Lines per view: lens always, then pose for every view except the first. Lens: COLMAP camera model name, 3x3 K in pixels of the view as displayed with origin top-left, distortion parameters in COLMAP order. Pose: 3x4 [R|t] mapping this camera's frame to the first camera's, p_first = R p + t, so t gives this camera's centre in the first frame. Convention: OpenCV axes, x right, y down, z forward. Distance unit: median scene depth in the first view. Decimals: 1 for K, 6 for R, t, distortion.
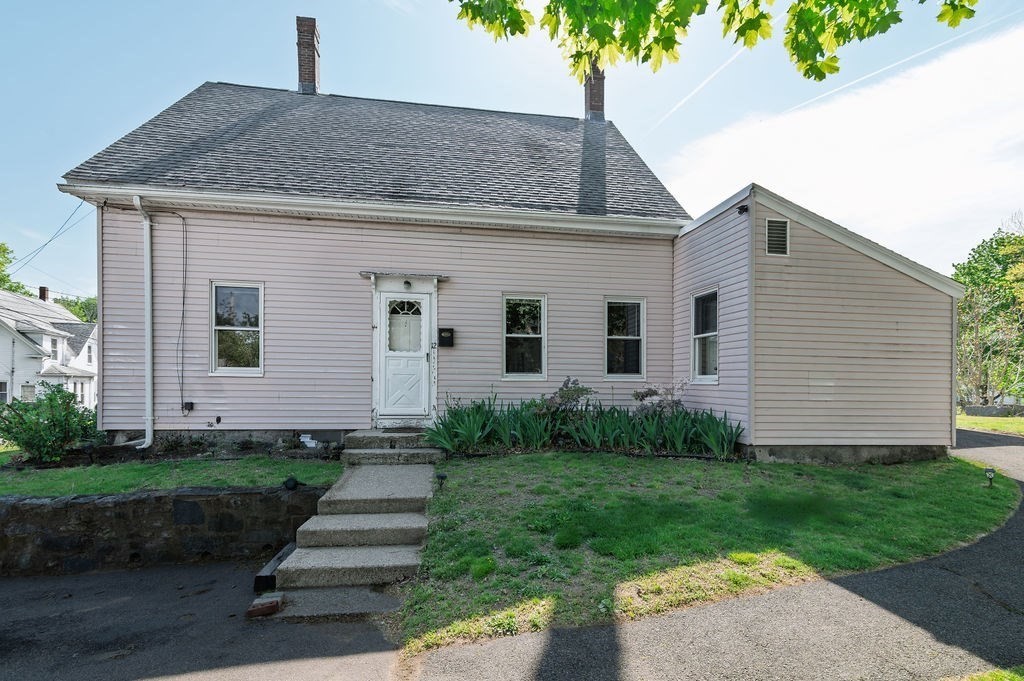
lens RADIAL K [[477.9, 0, 510.6], [0, 477.9, 375.4], [0, 0, 1]] dist [0.000561, -0.000019]
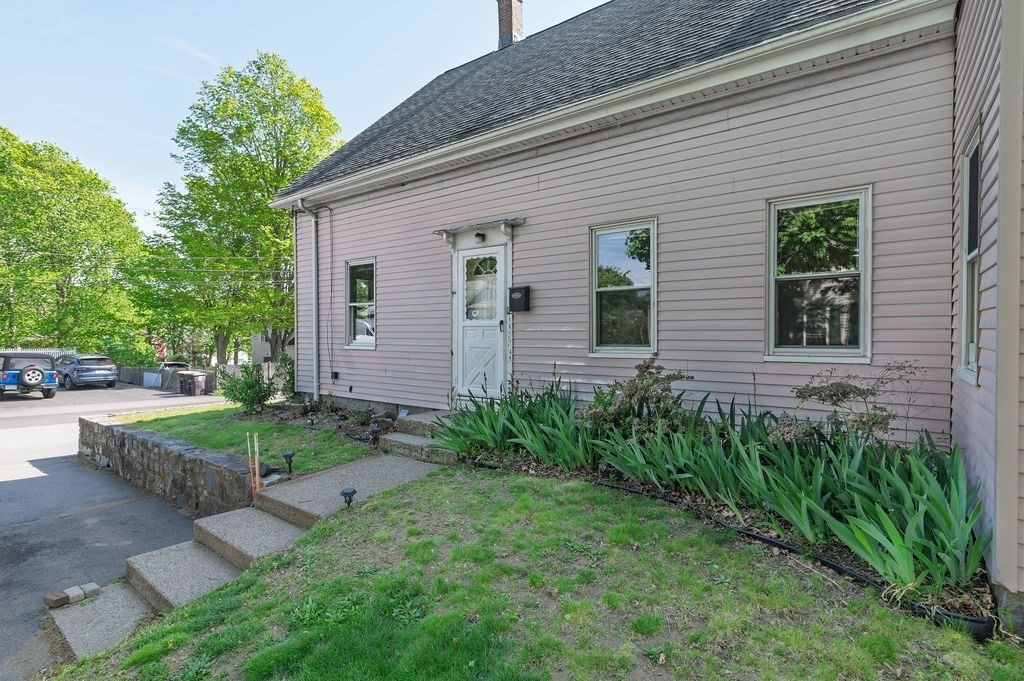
lens RADIAL K [[491.9, 0, 512.0], [0, 491.9, 340.5], [0, 0, 1]] dist [0.005038, 0.000182]
pose [[0.703319, -0.002721, -0.710869, 0.419958], [0.019633, 0.999686, 0.015598, -0.026613], [0.710603, -0.024926, 0.703152, 0.446358]]
